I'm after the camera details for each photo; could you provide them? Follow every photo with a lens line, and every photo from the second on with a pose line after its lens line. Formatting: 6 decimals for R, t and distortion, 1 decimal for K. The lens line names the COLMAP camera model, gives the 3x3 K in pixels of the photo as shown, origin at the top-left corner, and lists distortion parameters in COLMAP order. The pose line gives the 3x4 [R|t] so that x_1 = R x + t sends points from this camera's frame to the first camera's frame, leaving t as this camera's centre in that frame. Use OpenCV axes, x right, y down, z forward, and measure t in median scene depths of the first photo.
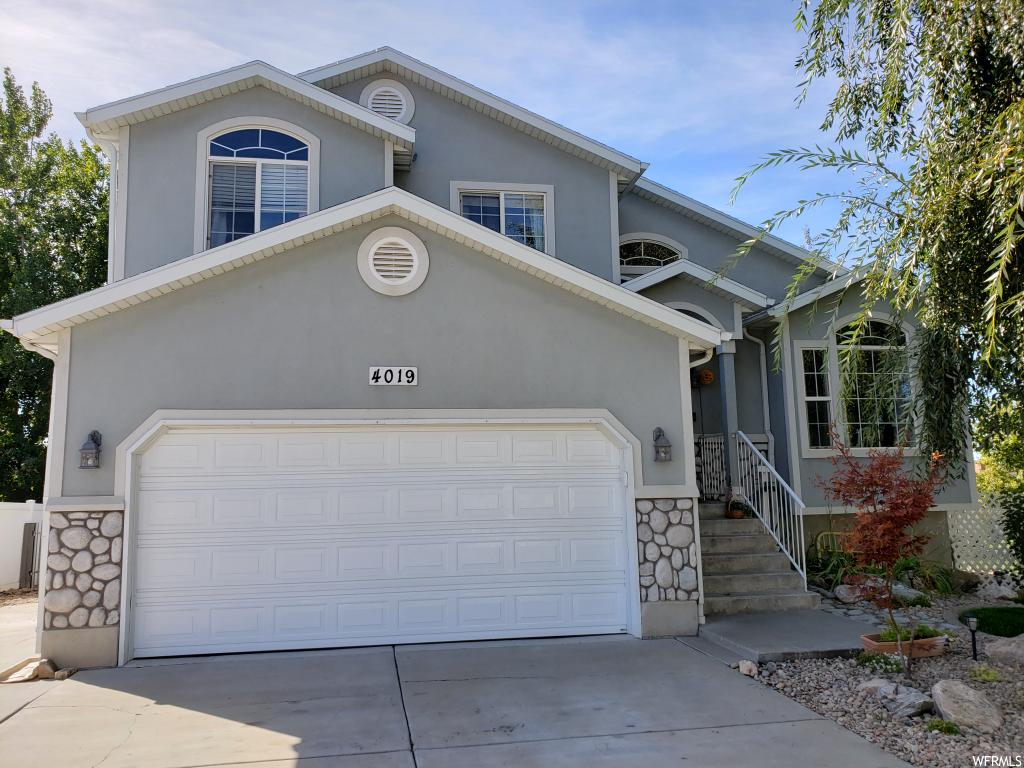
lens RADIAL K [[798.6, 0, 514.2], [0, 798.6, 382.6], [0, 0, 1]] dist [0.031468, -0.022633]
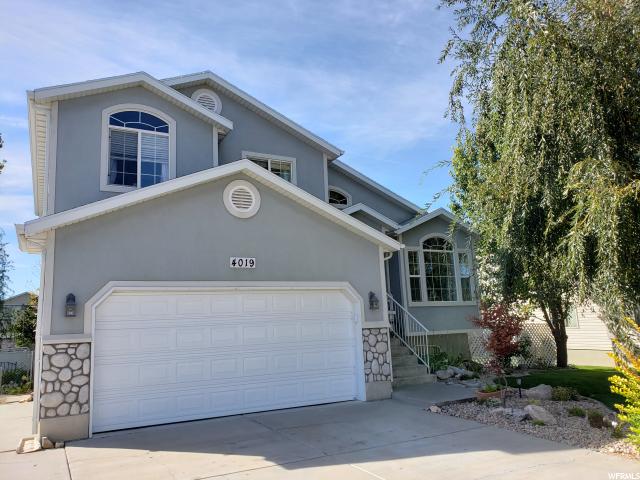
lens RADIAL K [[499.2, 0, 316.9], [0, 499.2, 241.4], [0, 0, 1]] dist [0.031468, -0.022633]
pose [[0.947944, 0.033192, 0.316702, -0.339311], [-0.021036, 0.998908, -0.041727, -0.012376], [-0.317741, 0.032893, 0.947607, -0.113846]]
